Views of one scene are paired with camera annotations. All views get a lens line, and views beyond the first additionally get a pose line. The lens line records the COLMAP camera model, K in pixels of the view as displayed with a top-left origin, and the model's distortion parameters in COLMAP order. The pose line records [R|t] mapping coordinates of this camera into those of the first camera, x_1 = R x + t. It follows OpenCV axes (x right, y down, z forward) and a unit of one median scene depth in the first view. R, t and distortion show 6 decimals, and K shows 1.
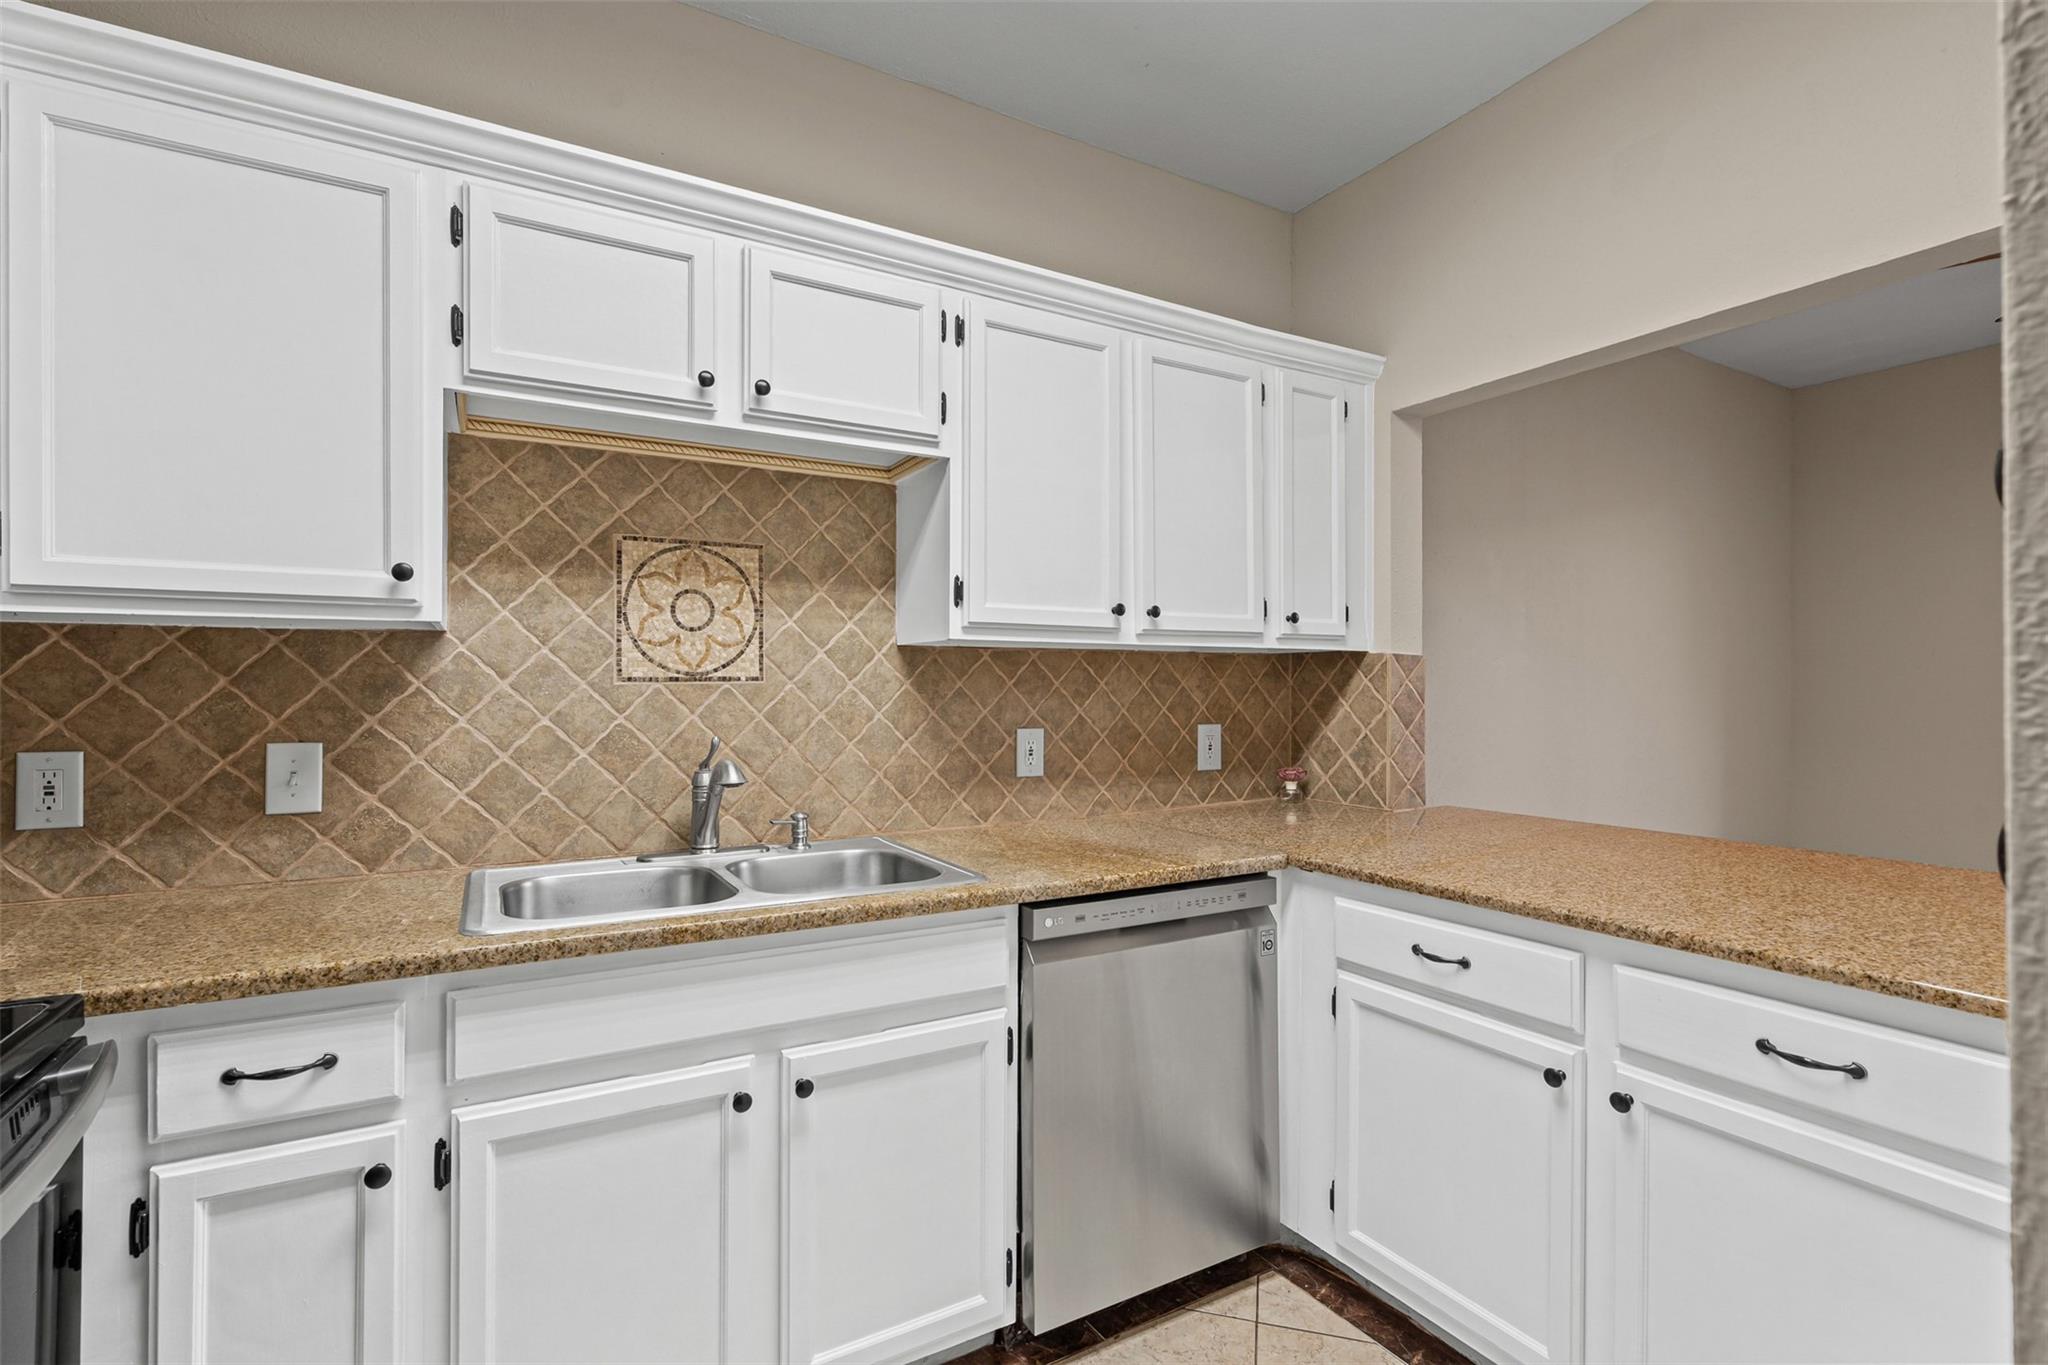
lens RADIAL K [[940.5, 0, 1019.1], [0, 940.5, 685.0], [0, 0, 1]] dist [0.006555, 0.001089]
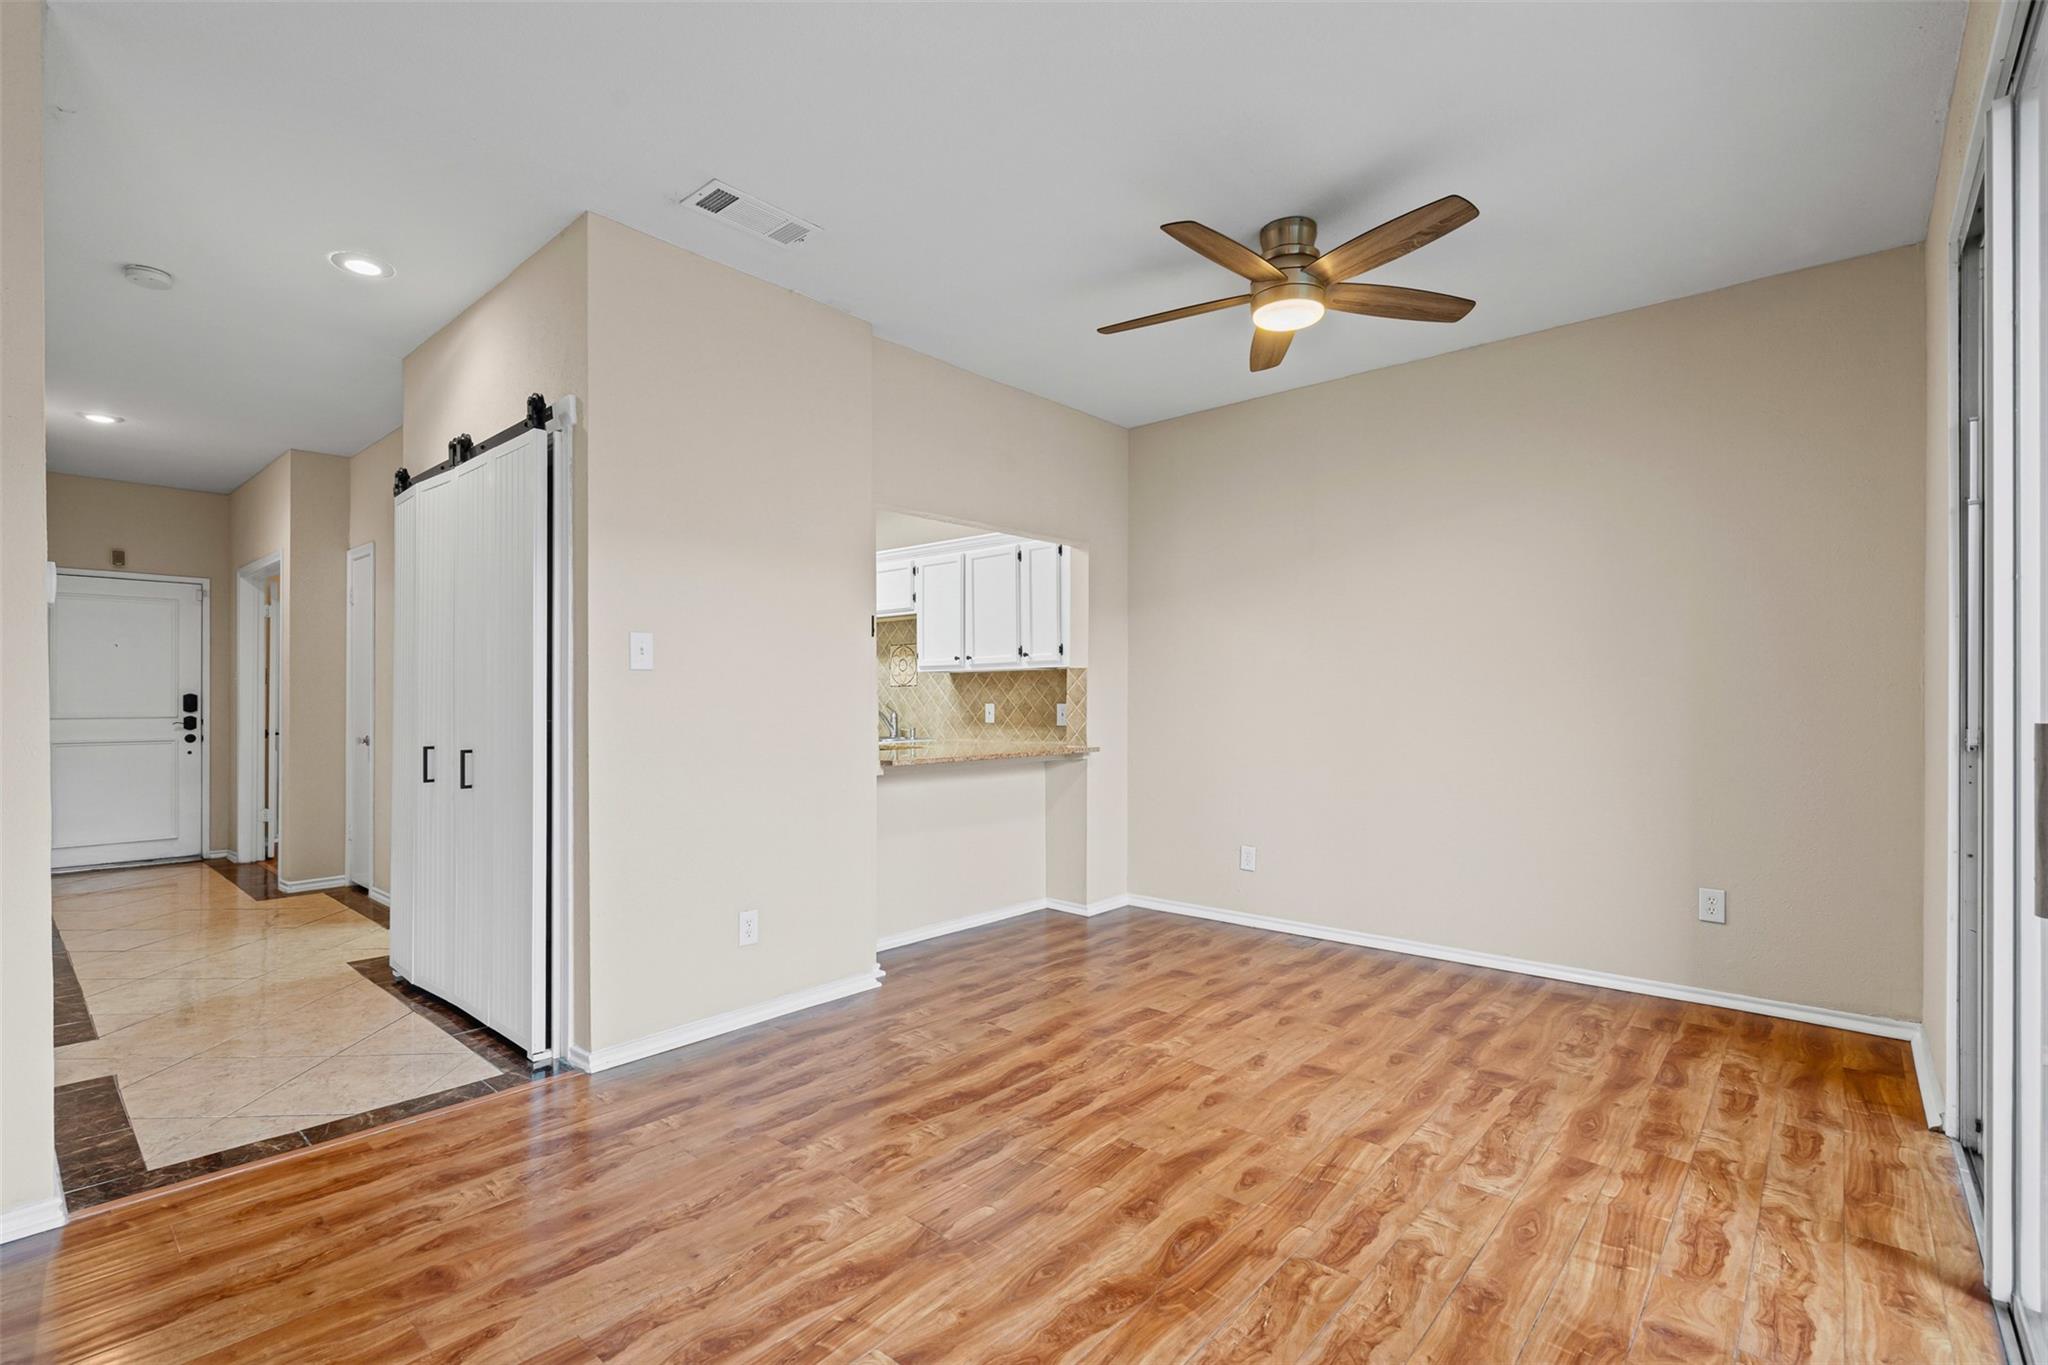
lens RADIAL K [[940.5, 0, 1032.6], [0, 940.5, 689.0], [0, 0, 1]] dist [0.006555, 0.001089]
pose [[0.330619, -0.012094, -0.943687, 2.374409], [0.007239, 0.999921, -0.010279, 0.033570], [0.943737, -0.003433, 0.330680, 0.275607]]
